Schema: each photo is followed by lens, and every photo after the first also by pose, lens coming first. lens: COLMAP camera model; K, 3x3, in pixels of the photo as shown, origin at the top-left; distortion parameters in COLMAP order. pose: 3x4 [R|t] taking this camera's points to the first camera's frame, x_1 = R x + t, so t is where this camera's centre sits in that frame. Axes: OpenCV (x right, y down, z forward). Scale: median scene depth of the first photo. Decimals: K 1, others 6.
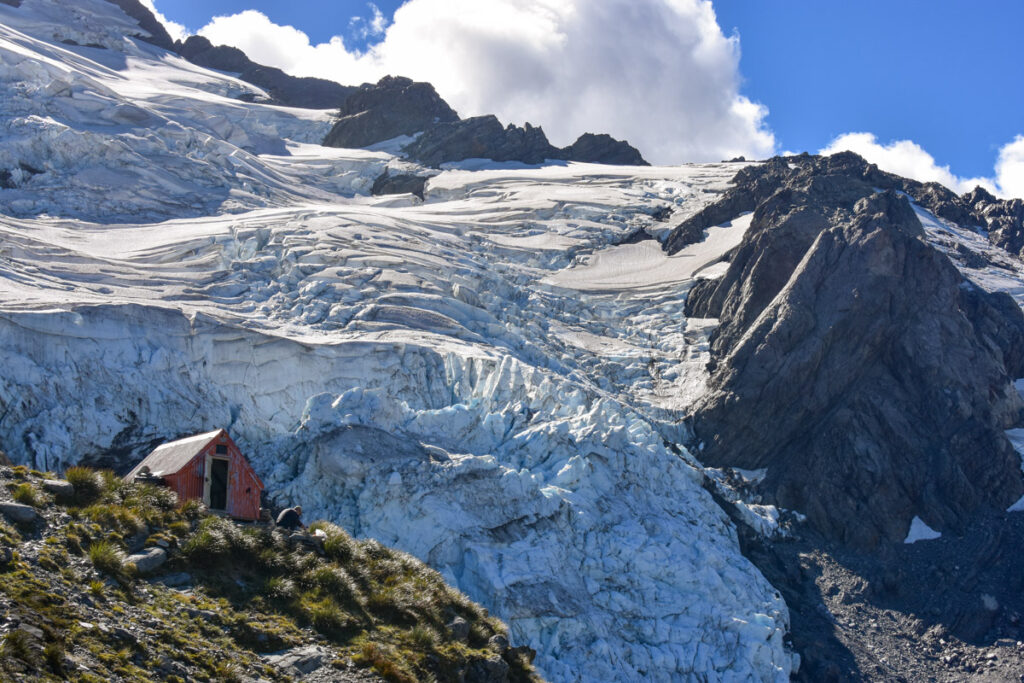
lens RADIAL K [[1557.4, 0, 513.3], [0, 1557.4, 341.6], [0, 0, 1]] dist [-0.154510, 0.000000]
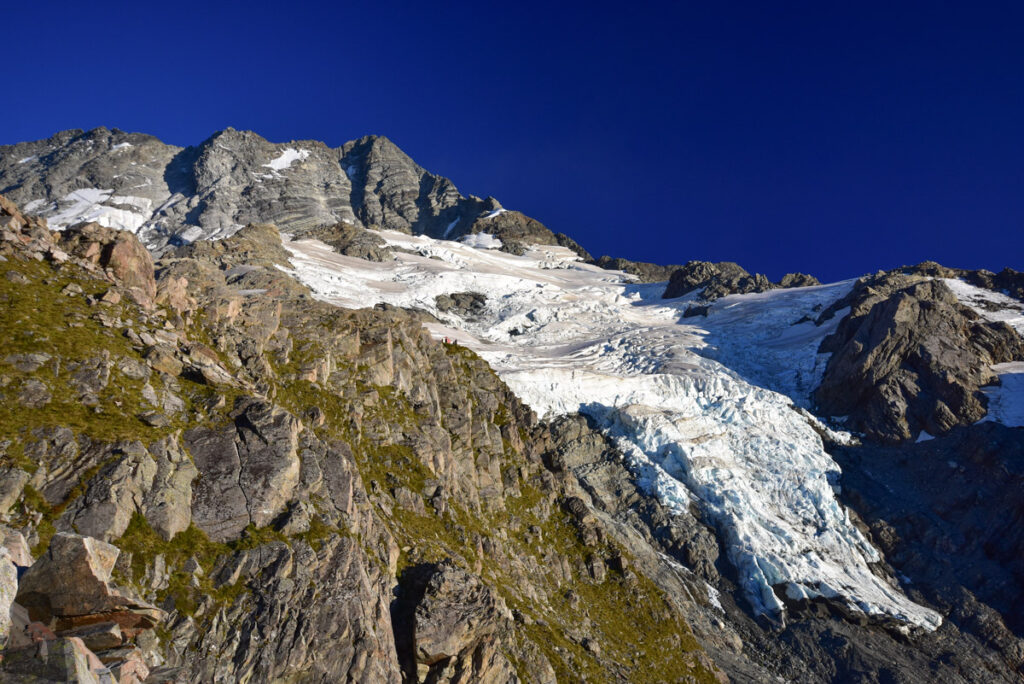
lens RADIAL K [[1557.4, 0, 512.2], [0, 1557.4, 341.6], [0, 0, 1]] dist [-0.154510, 0.000000]
pose [[0.900712, -0.135350, -0.412792, 0.646907], [0.090571, 0.987851, -0.126280, 0.210092], [0.424869, 0.076355, 0.902029, -1.167669]]
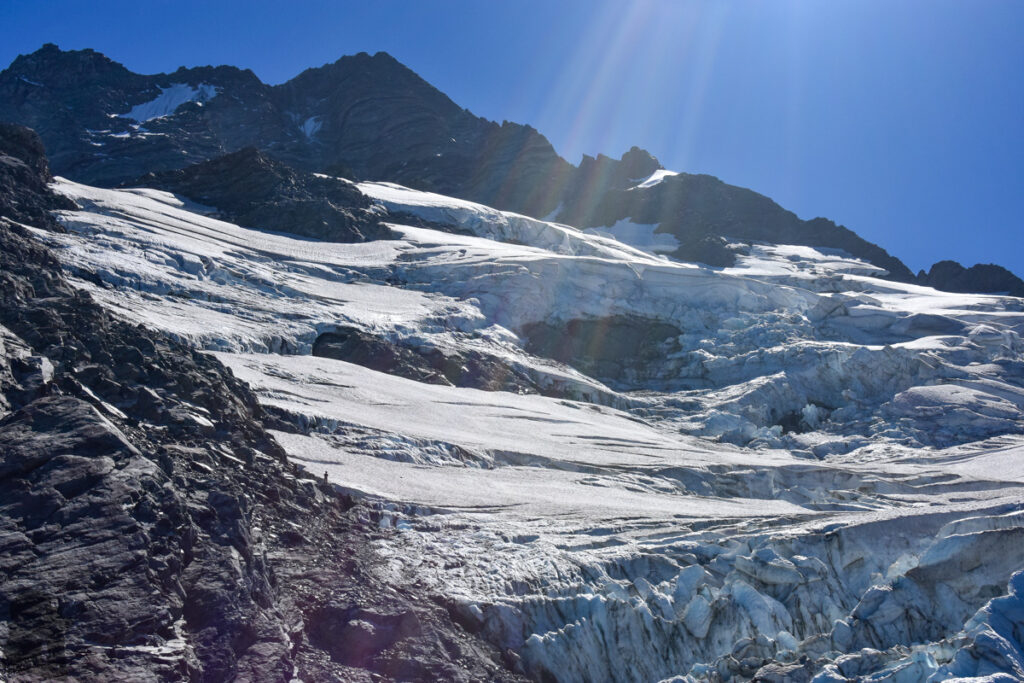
lens RADIAL K [[1557.4, 0, 511.6], [0, 1557.4, 341.3], [0, 0, 1]] dist [-0.154510, 0.000000]
pose [[0.890908, -0.205349, -0.405110, -0.143163], [0.120257, 0.966772, -0.225587, 0.004183], [0.437973, 0.152260, 0.886000, 0.281831]]
